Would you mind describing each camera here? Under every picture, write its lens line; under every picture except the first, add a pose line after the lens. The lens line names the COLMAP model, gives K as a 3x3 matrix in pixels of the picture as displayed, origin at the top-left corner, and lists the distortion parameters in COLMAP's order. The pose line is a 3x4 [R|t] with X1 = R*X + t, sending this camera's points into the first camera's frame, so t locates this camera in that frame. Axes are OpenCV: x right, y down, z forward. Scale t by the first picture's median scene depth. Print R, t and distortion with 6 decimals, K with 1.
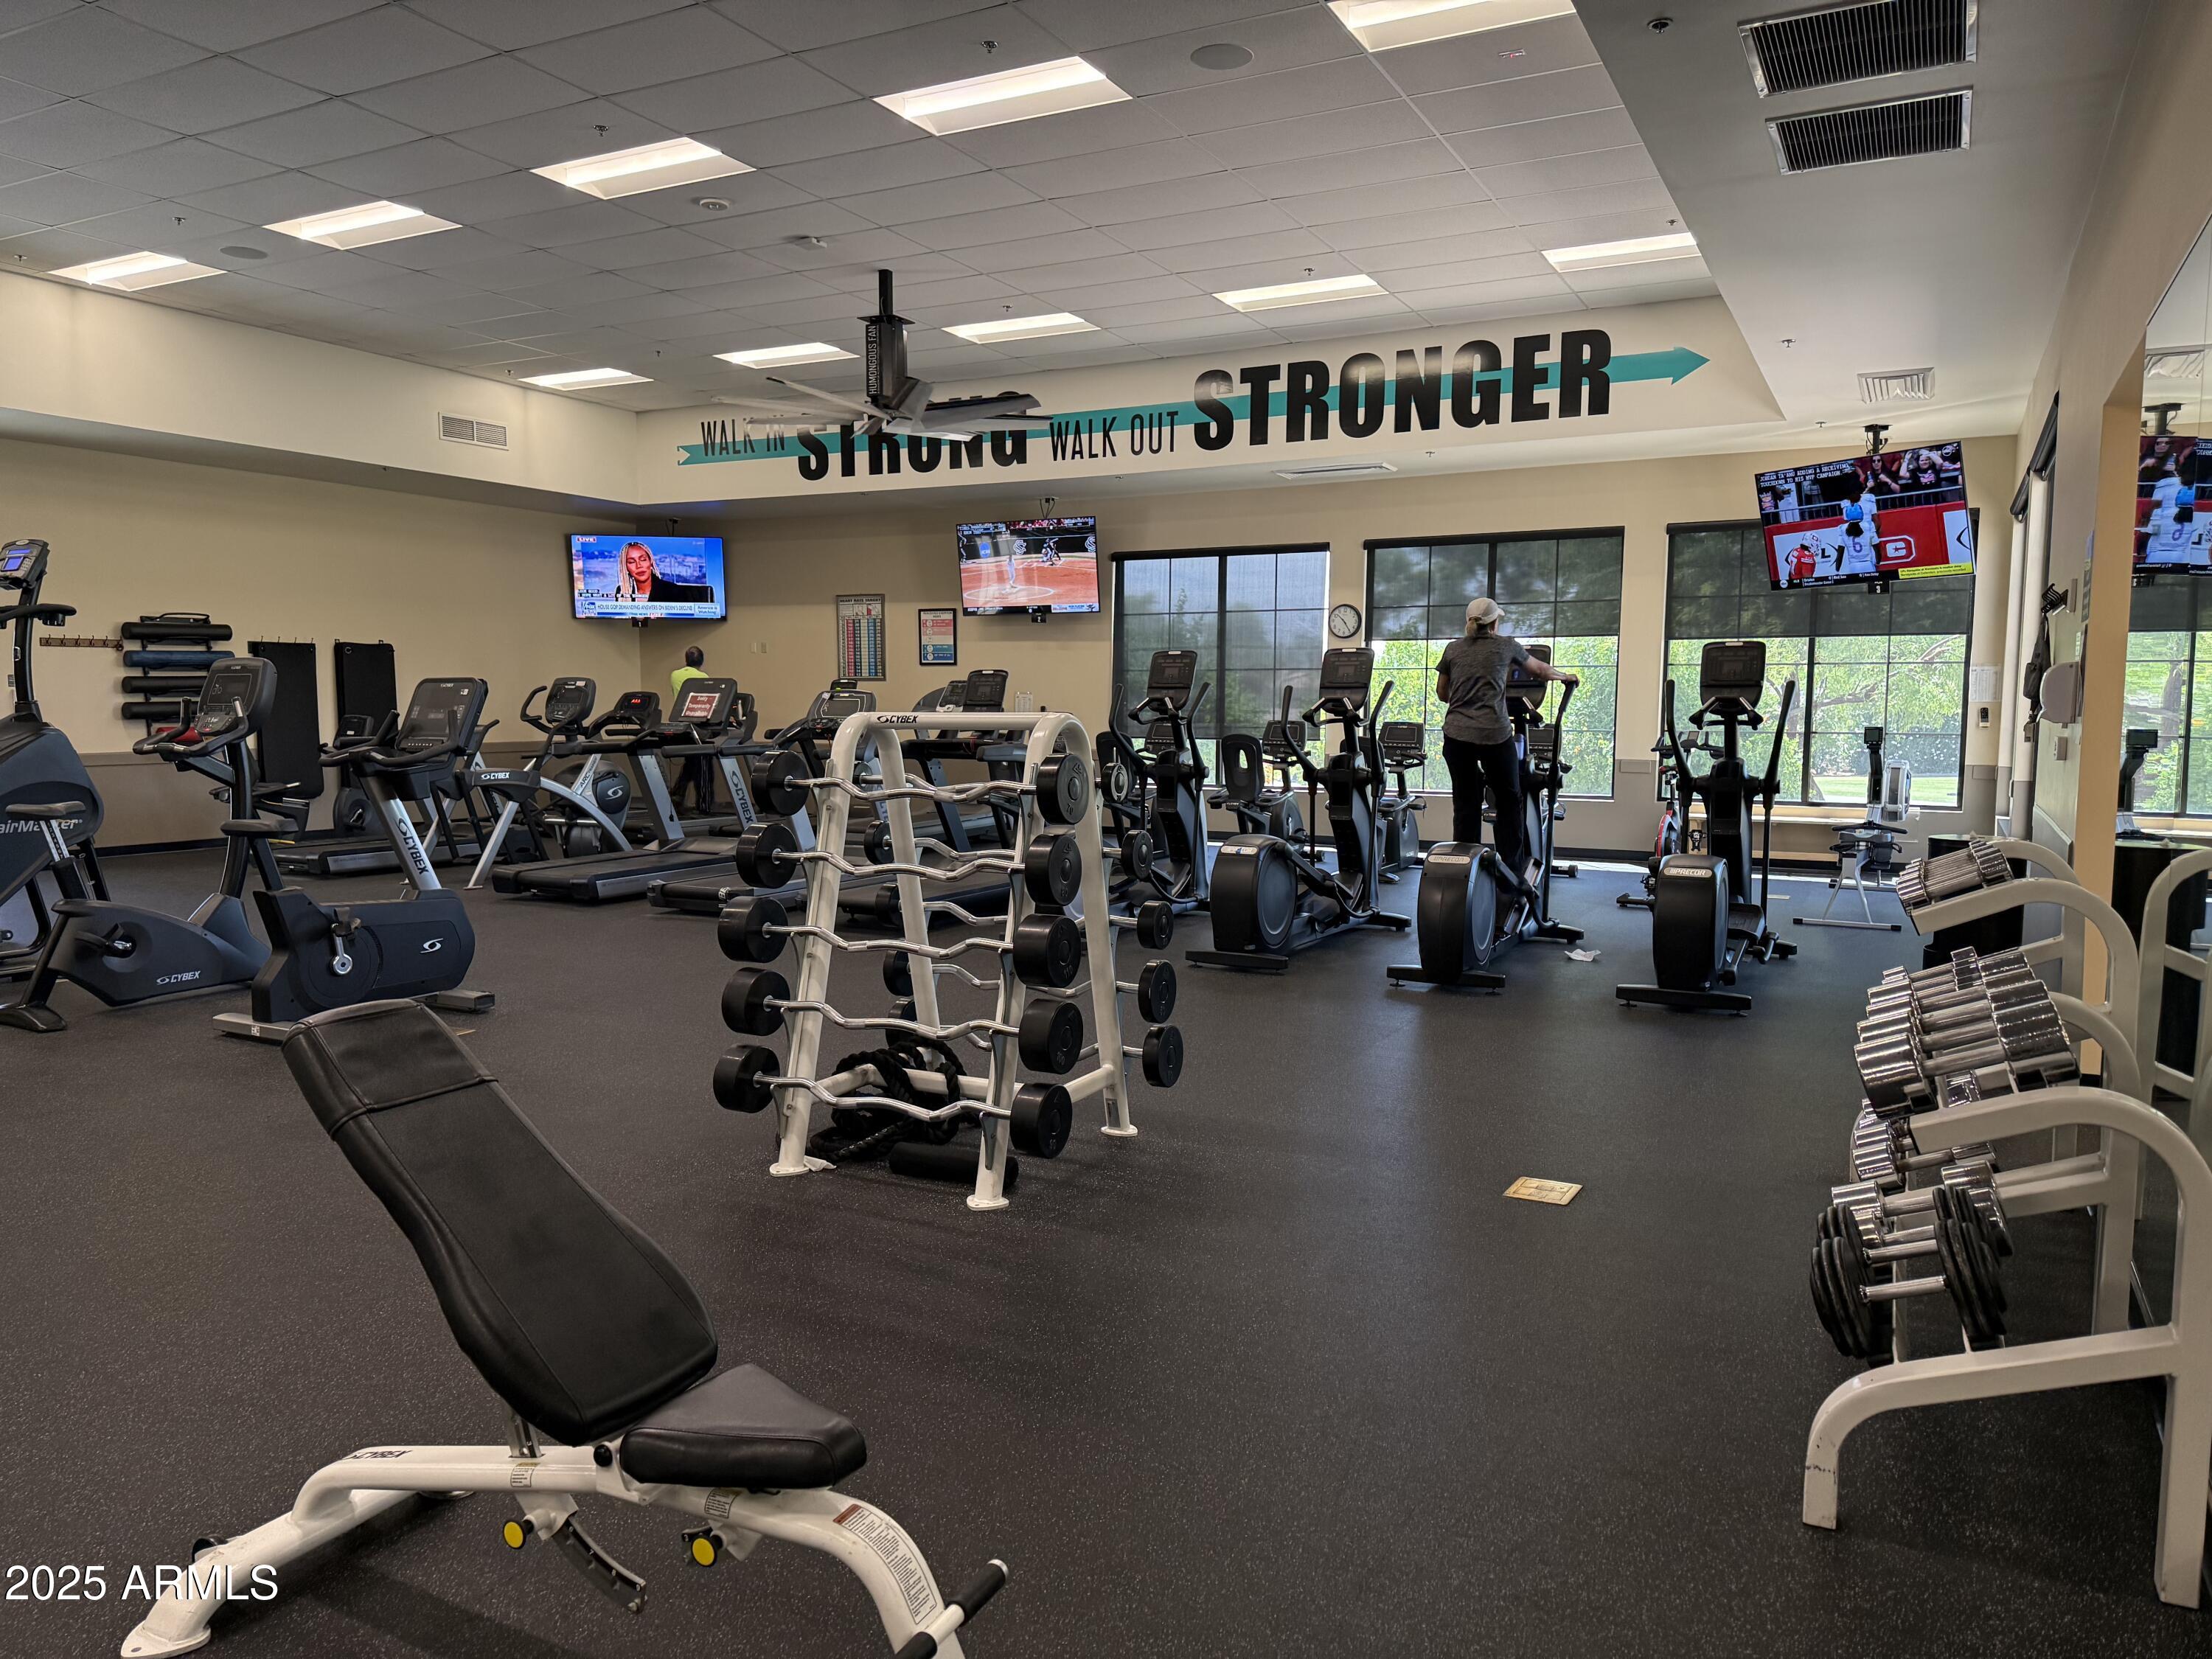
lens RADIAL K [[1550.0, 0, 1047.2], [0, 1550.0, 833.6], [0, 0, 1]] dist [0.116509, -0.278759]
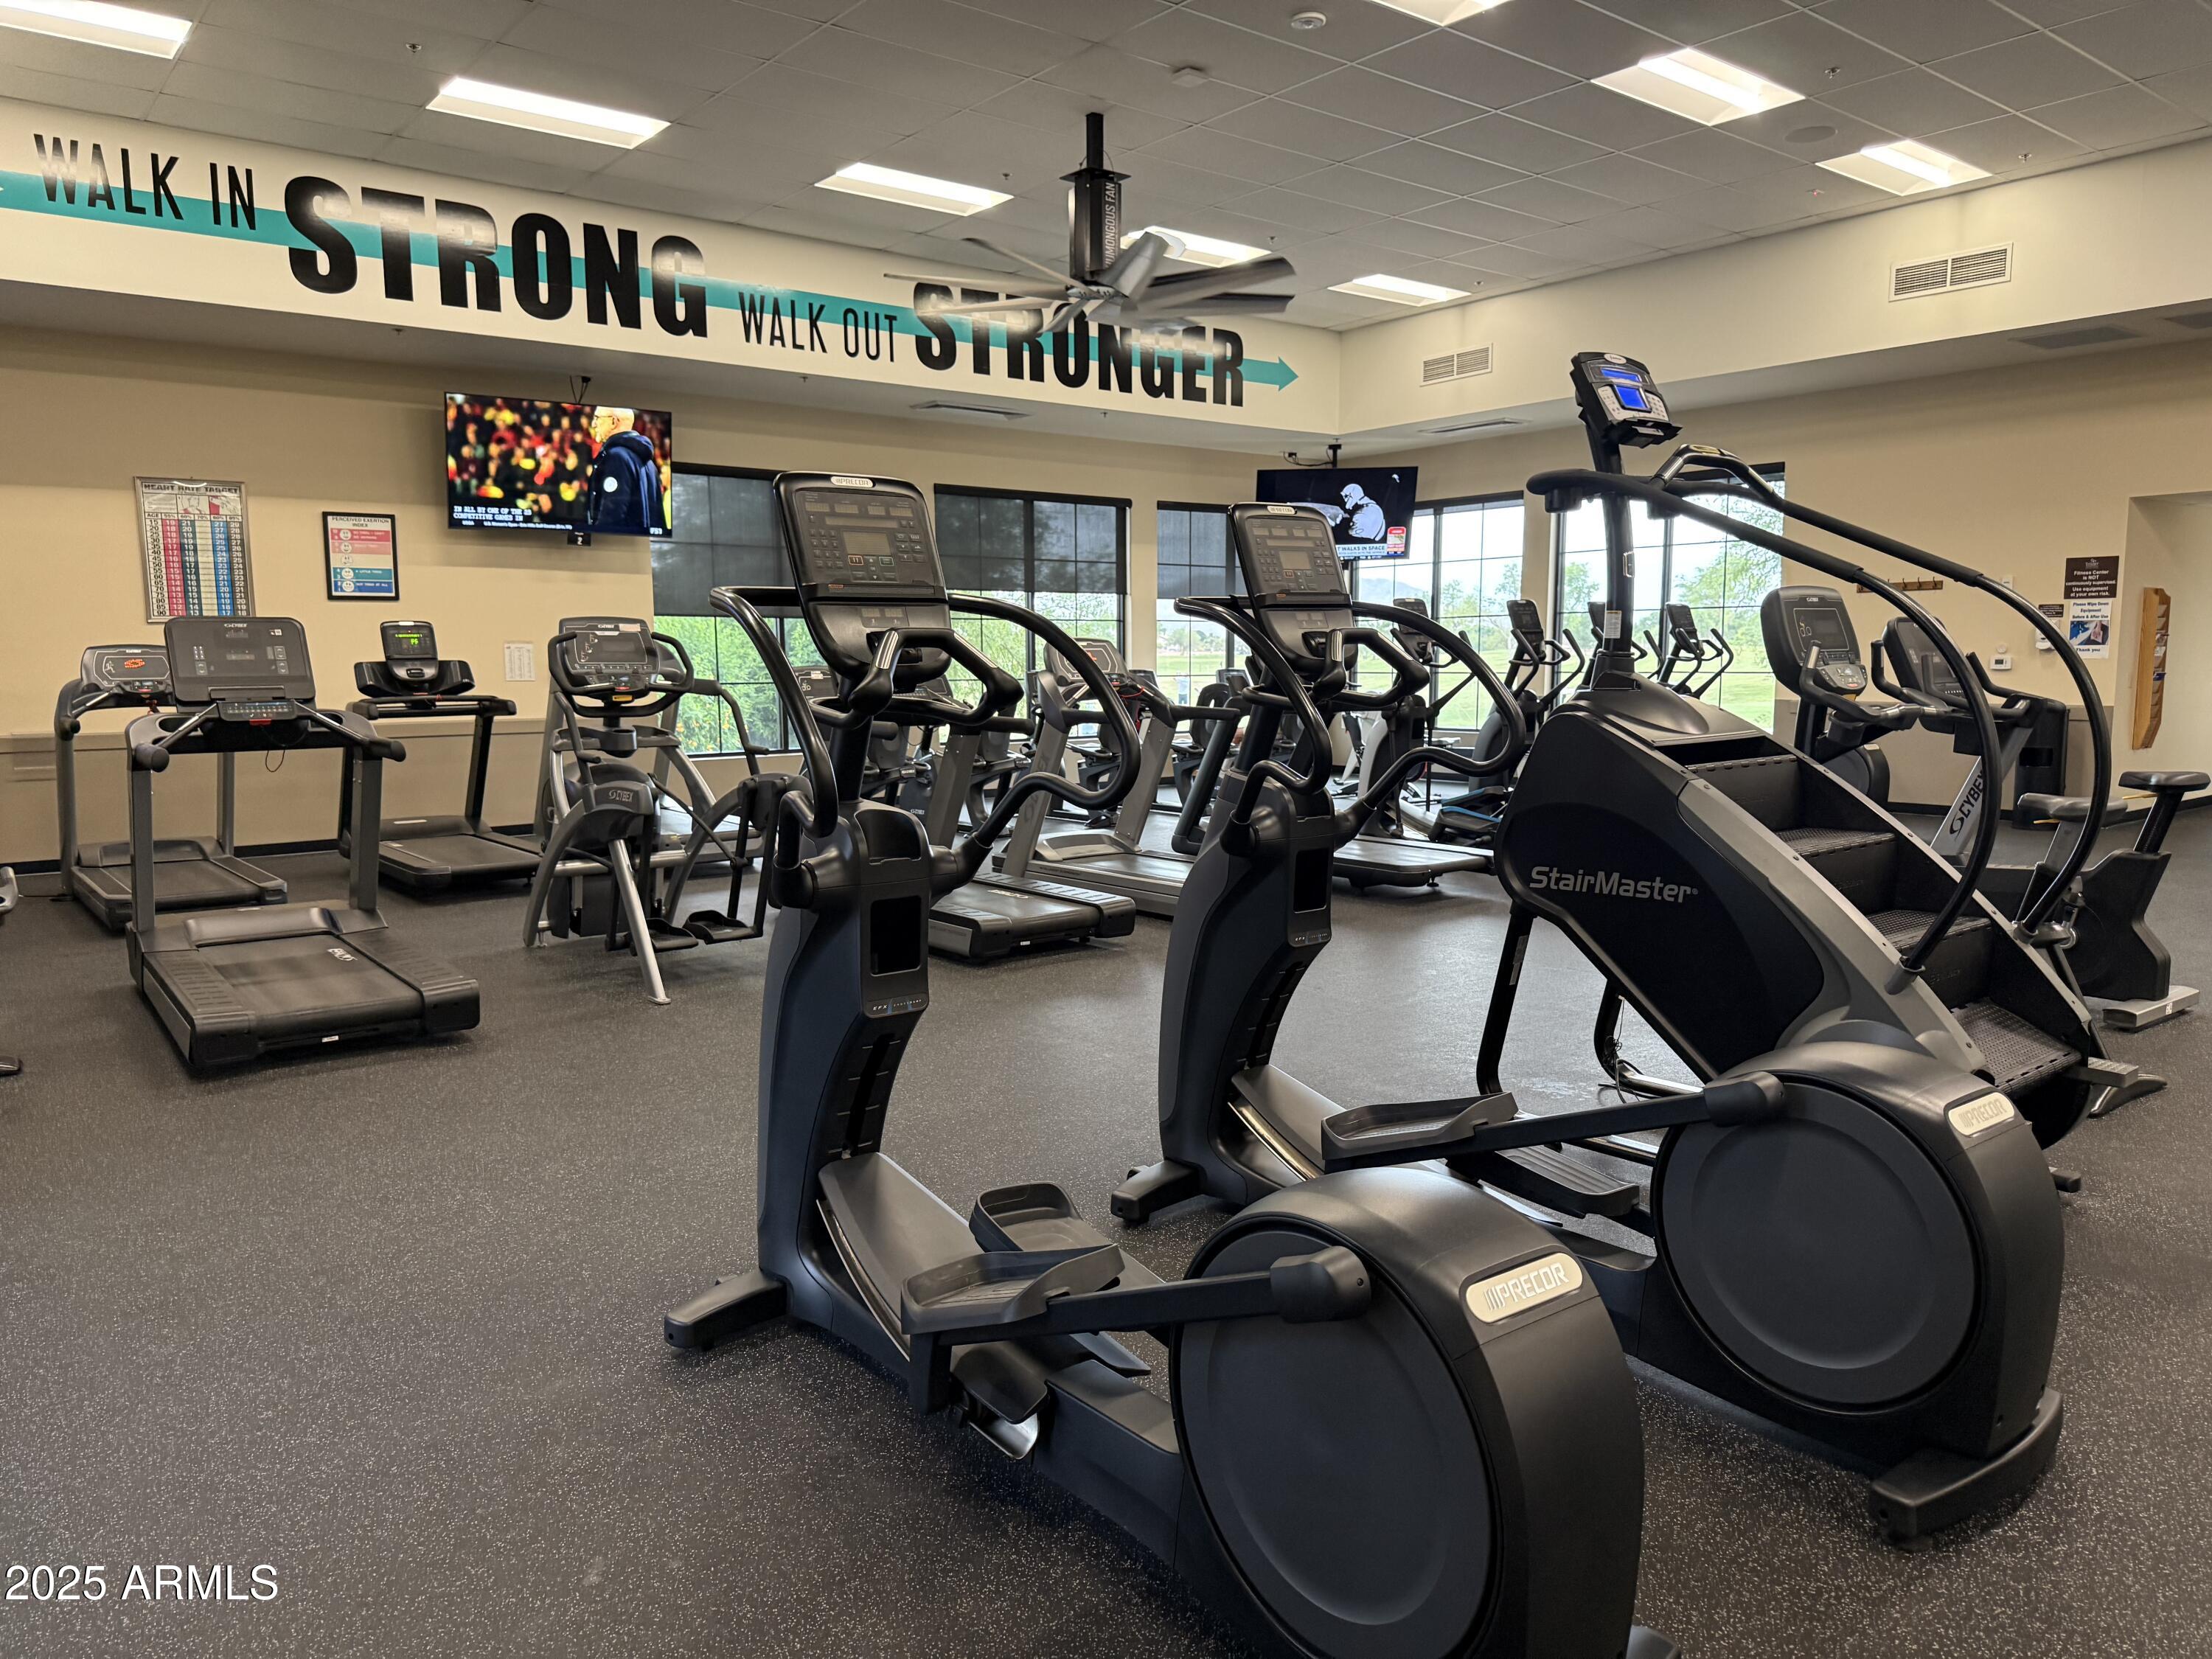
lens RADIAL K [[1565.0, 0, 1099.4], [0, 1565.0, 875.2], [0, 0, 1]] dist [0.089945, -0.205240]
pose [[0.382808, -0.130956, 0.914499, -0.703206], [0.087673, 0.990584, 0.105152, -0.042715], [-0.919658, 0.039924, 0.390685, 0.549181]]
